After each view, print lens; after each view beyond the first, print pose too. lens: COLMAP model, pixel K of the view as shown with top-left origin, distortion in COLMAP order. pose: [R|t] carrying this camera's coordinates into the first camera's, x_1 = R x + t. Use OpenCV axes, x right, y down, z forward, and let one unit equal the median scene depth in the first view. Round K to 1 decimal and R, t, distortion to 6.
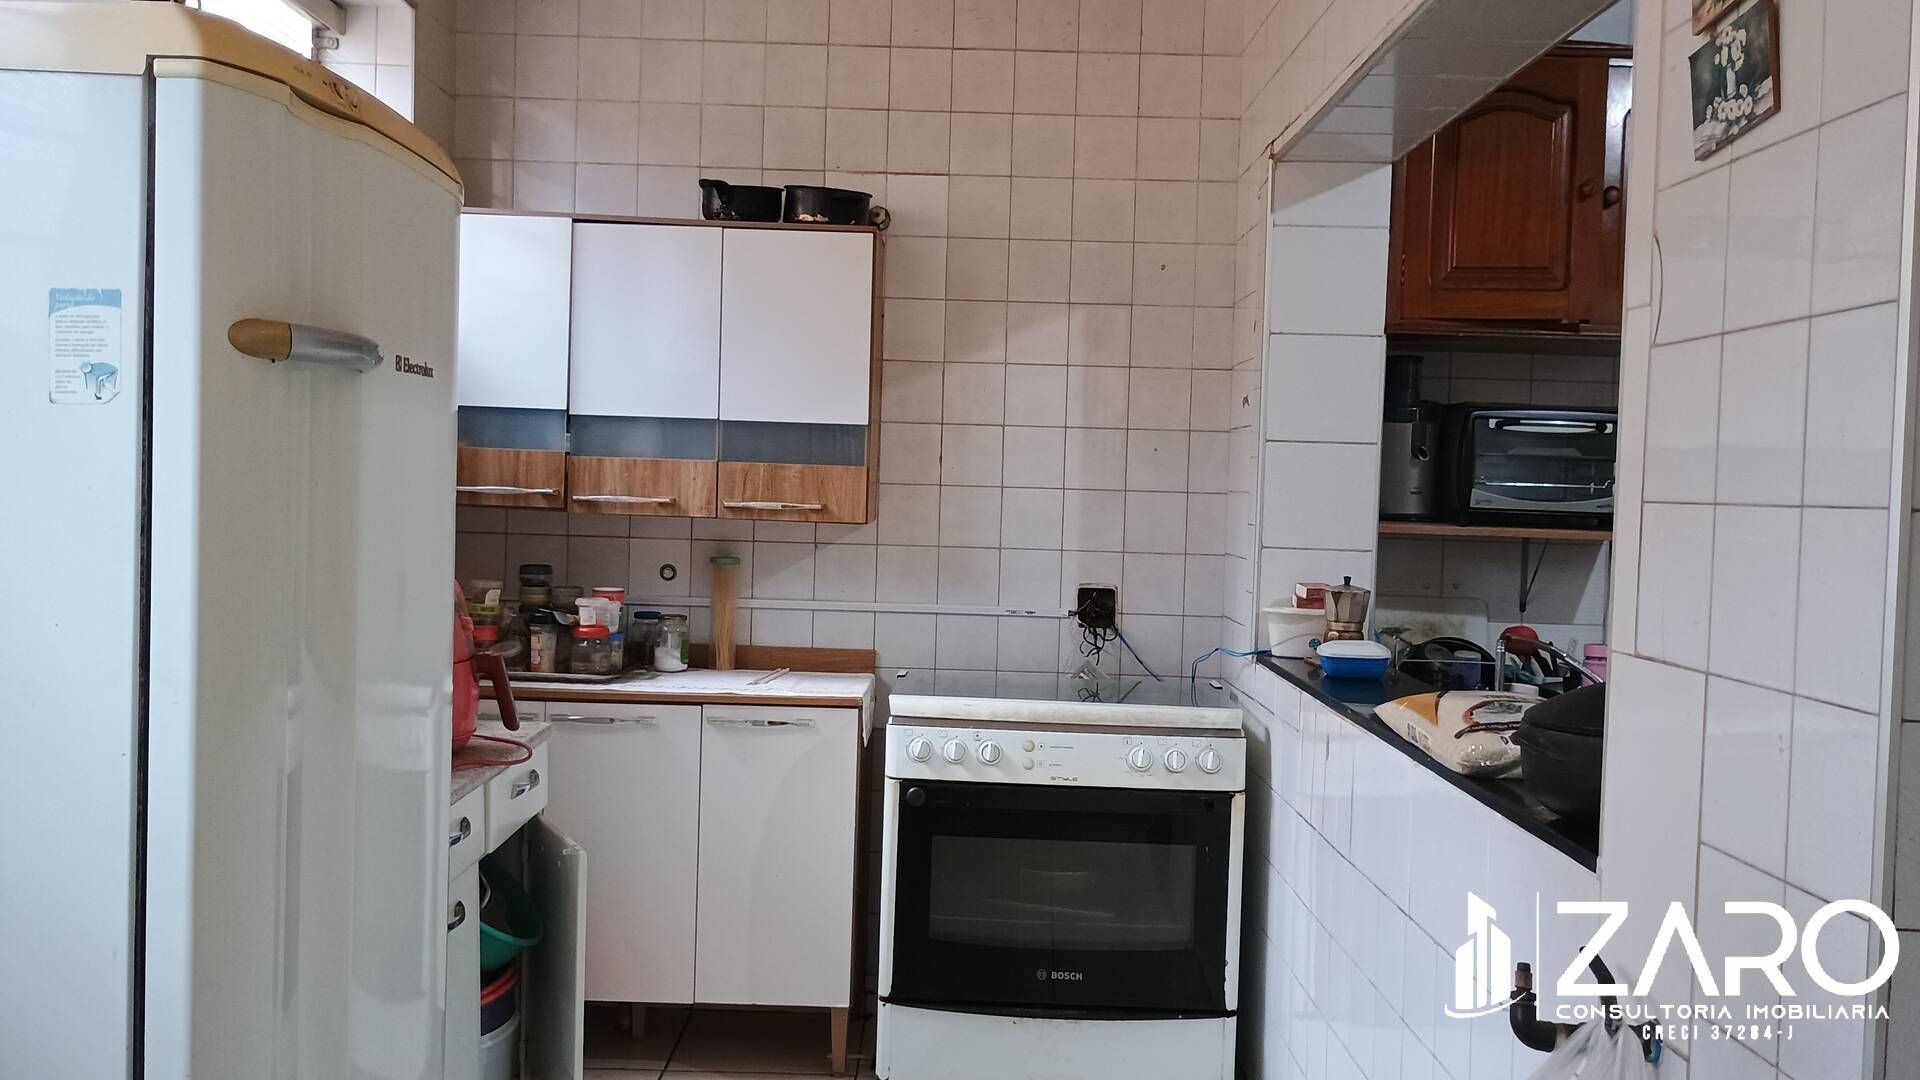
lens RADIAL K [[1650.6, 0, 953.6], [0, 1650.6, 533.2], [0, 0, 1]] dist [0.050232, -0.071830]
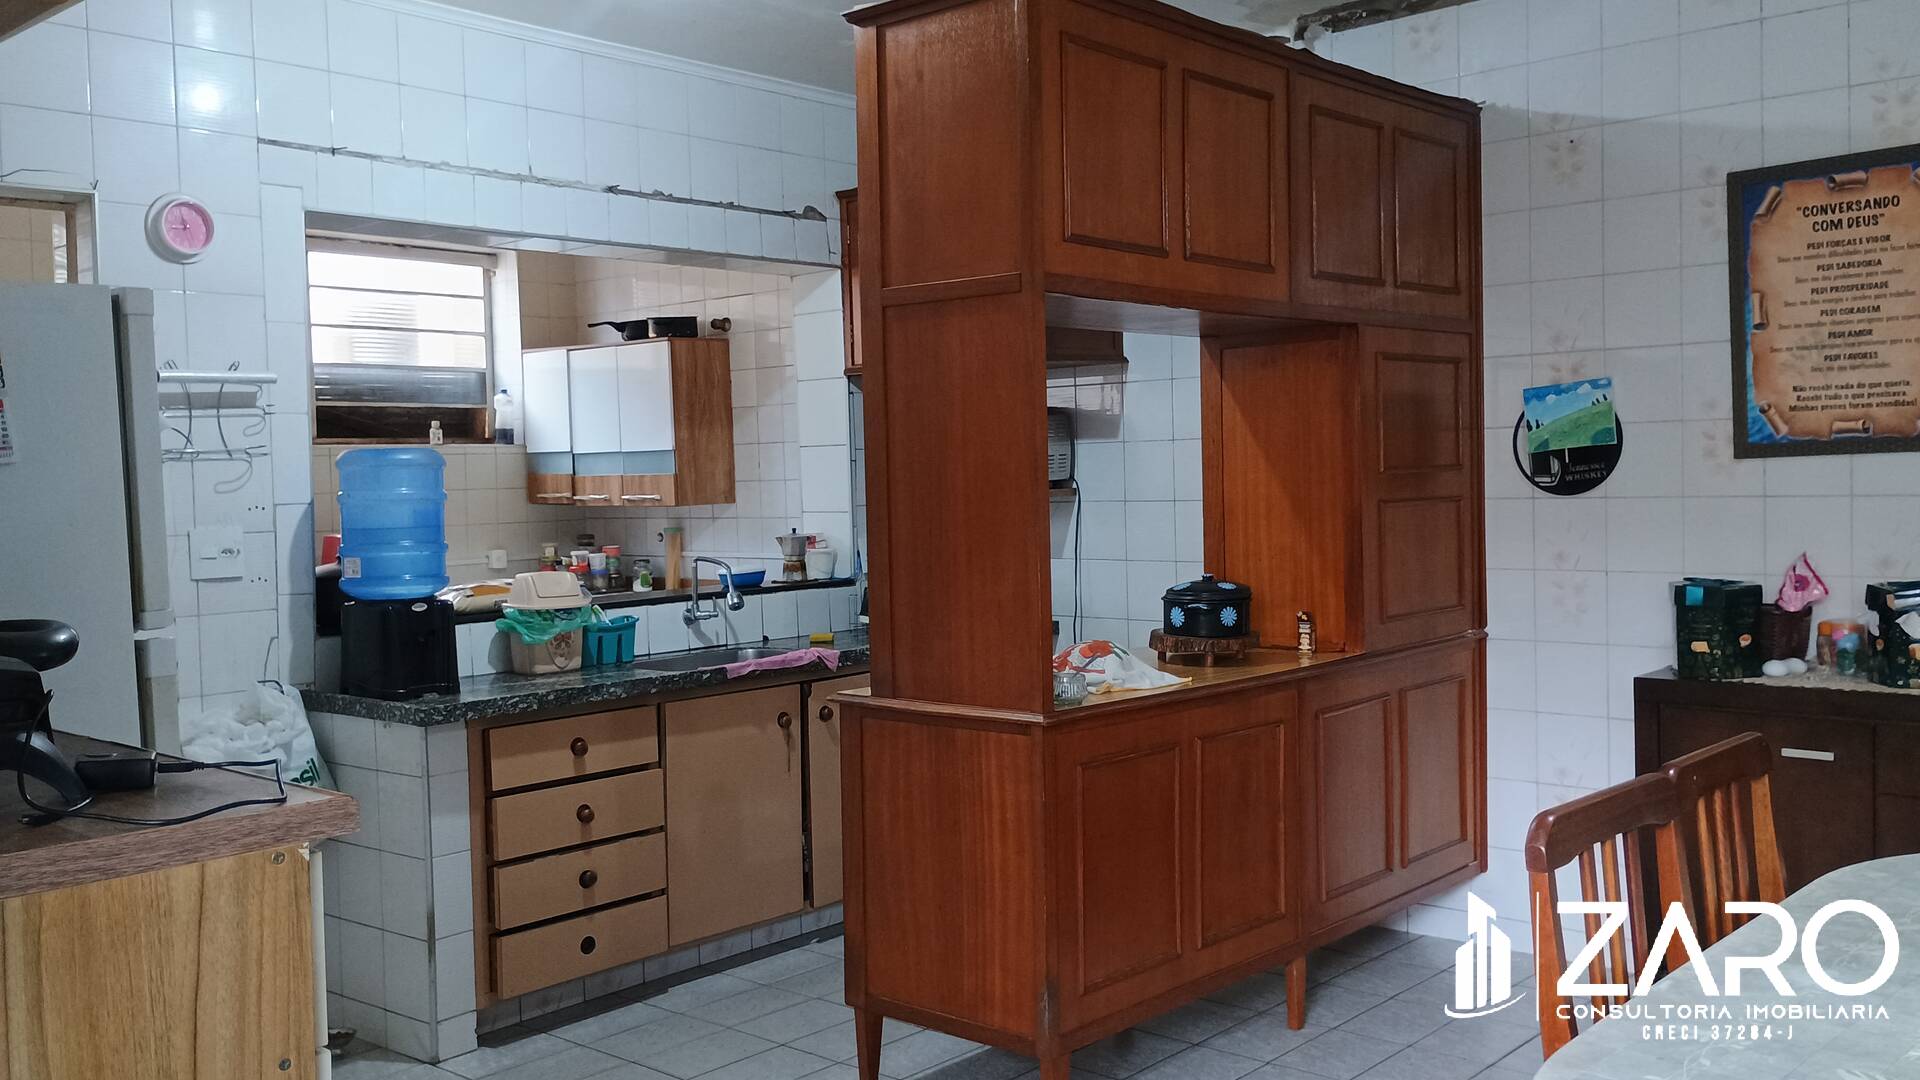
lens RADIAL K [[1650.6, 0, 962.2], [0, 1650.6, 542.8], [0, 0, 1]] dist [0.050232, -0.071830]
pose [[0.752153, -0.021987, -0.658622, 1.318382], [0.027759, 0.999613, -0.001669, 0.044495], [0.658404, -0.017027, 0.752472, -0.122197]]
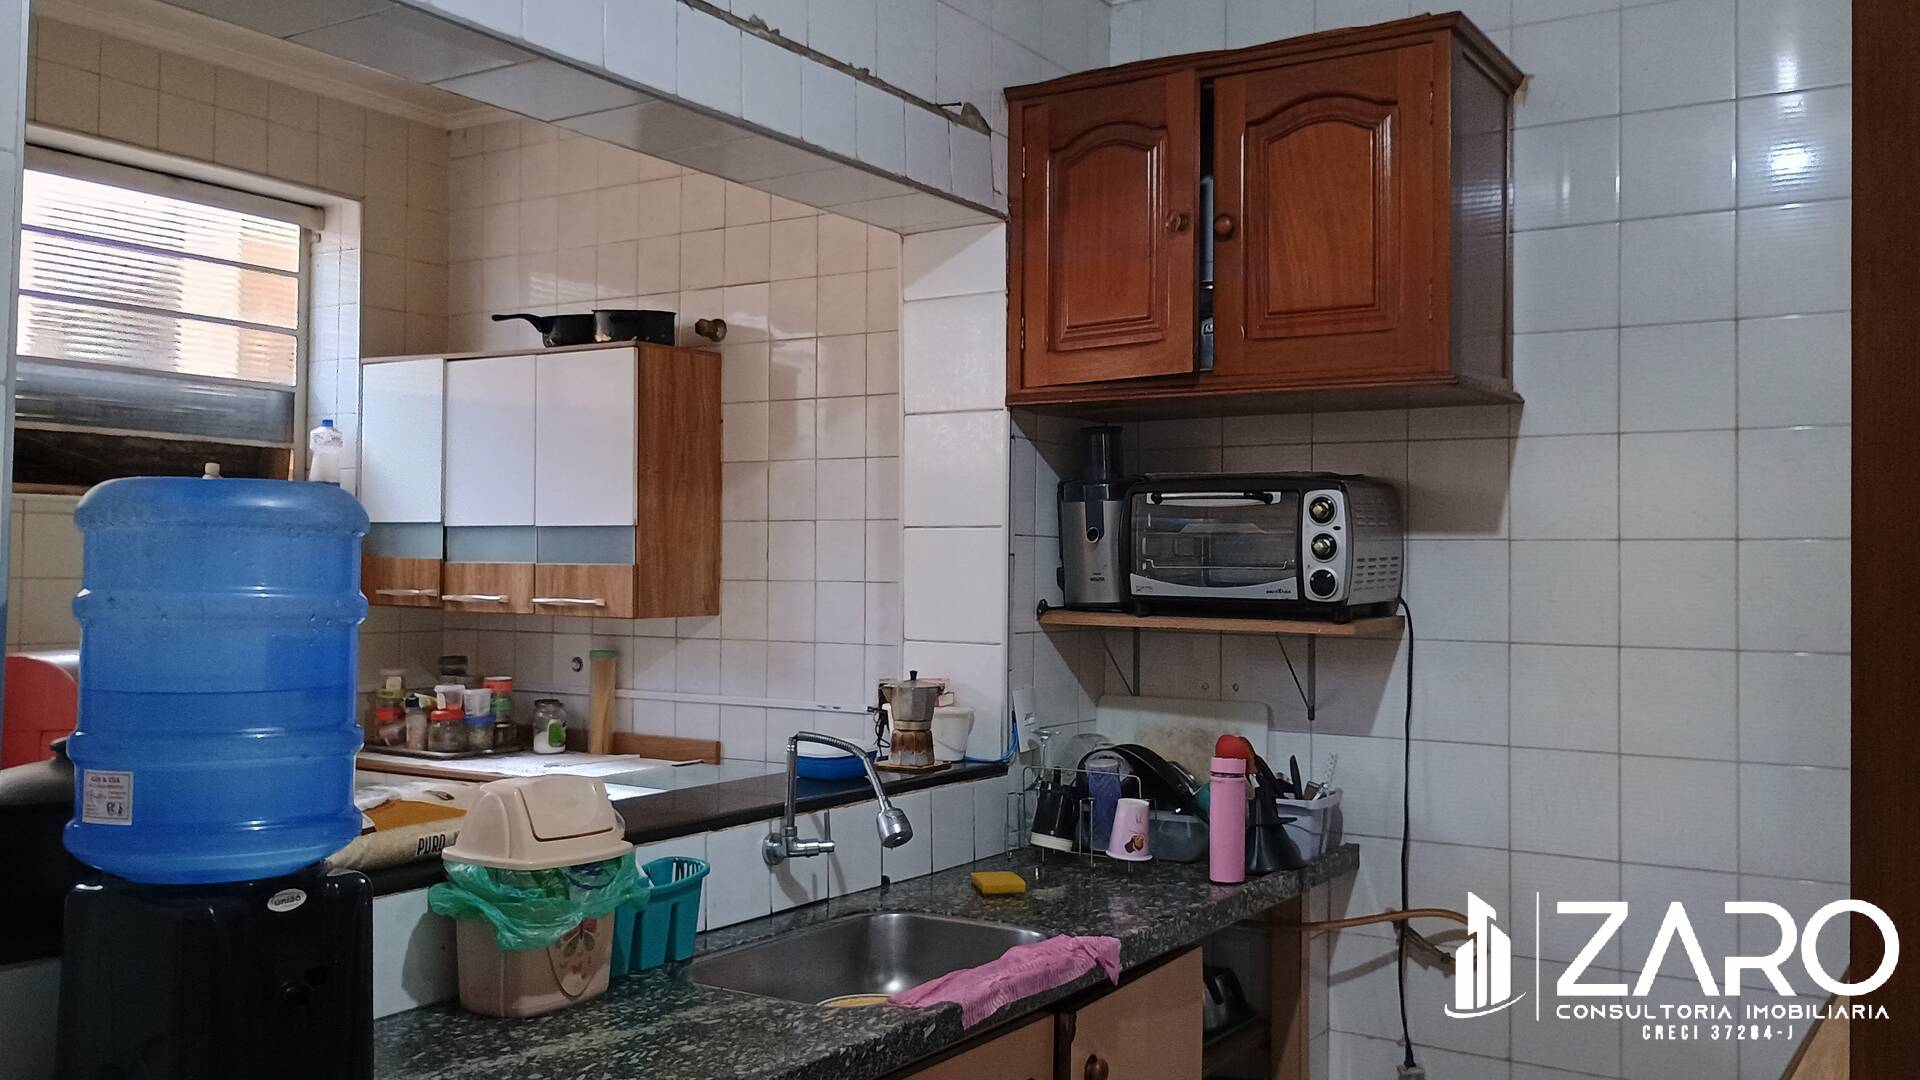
lens RADIAL K [[1650.6, 0, 946.7], [0, 1650.6, 537.4], [0, 0, 1]] dist [0.050232, -0.071830]
pose [[0.846502, -0.032916, -0.531367, 0.674544], [-0.001175, 0.997969, -0.063693, 0.009729], [0.532384, 0.054541, 0.844744, 0.204245]]
